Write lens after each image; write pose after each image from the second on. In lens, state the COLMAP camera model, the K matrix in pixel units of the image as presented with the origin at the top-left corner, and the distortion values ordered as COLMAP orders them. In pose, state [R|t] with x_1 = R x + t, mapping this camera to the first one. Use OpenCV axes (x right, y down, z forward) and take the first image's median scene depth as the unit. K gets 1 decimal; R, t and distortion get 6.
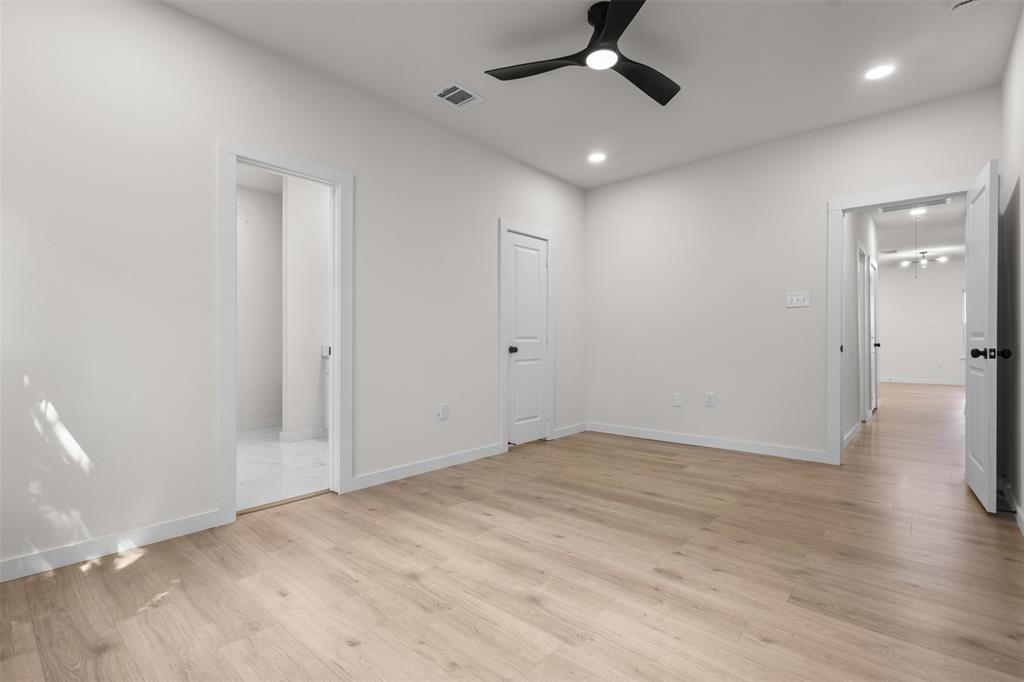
lens RADIAL K [[477.5, 0, 512.9], [0, 477.5, 344.0], [0, 0, 1]] dist [0.002213, 0.000476]
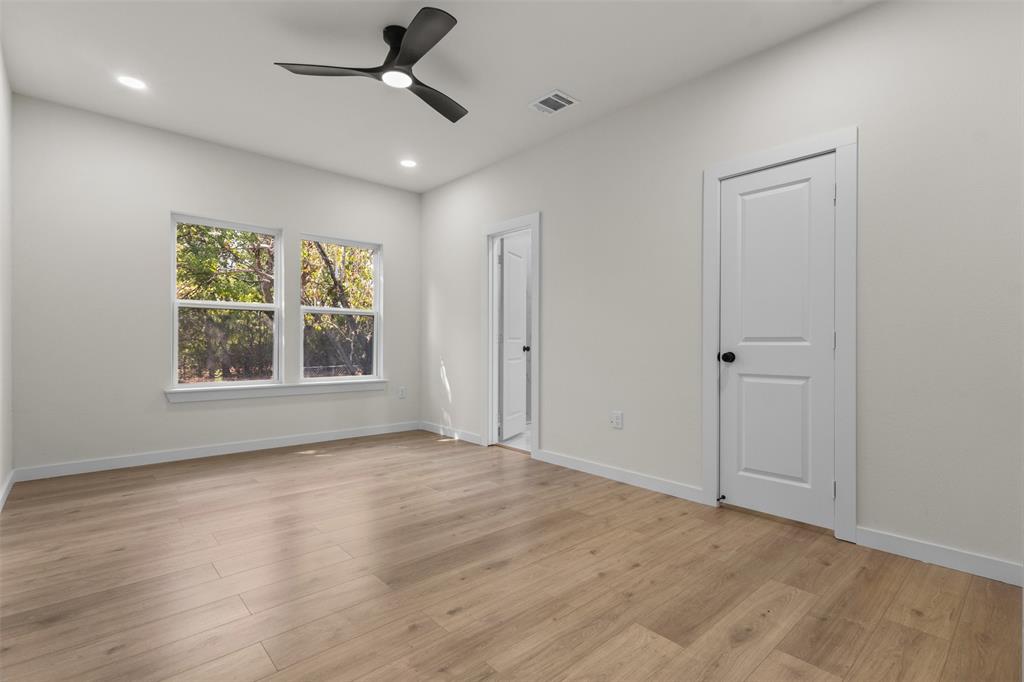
lens RADIAL K [[479.8, 0, 504.0], [0, 479.8, 344.3], [0, 0, 1]] dist [0.003180, 0.000057]
pose [[-0.119438, 0.002613, -0.992838, 0.910037], [-0.015276, 0.999873, 0.004469, -0.005355], [0.992724, 0.015700, -0.119383, 1.013551]]
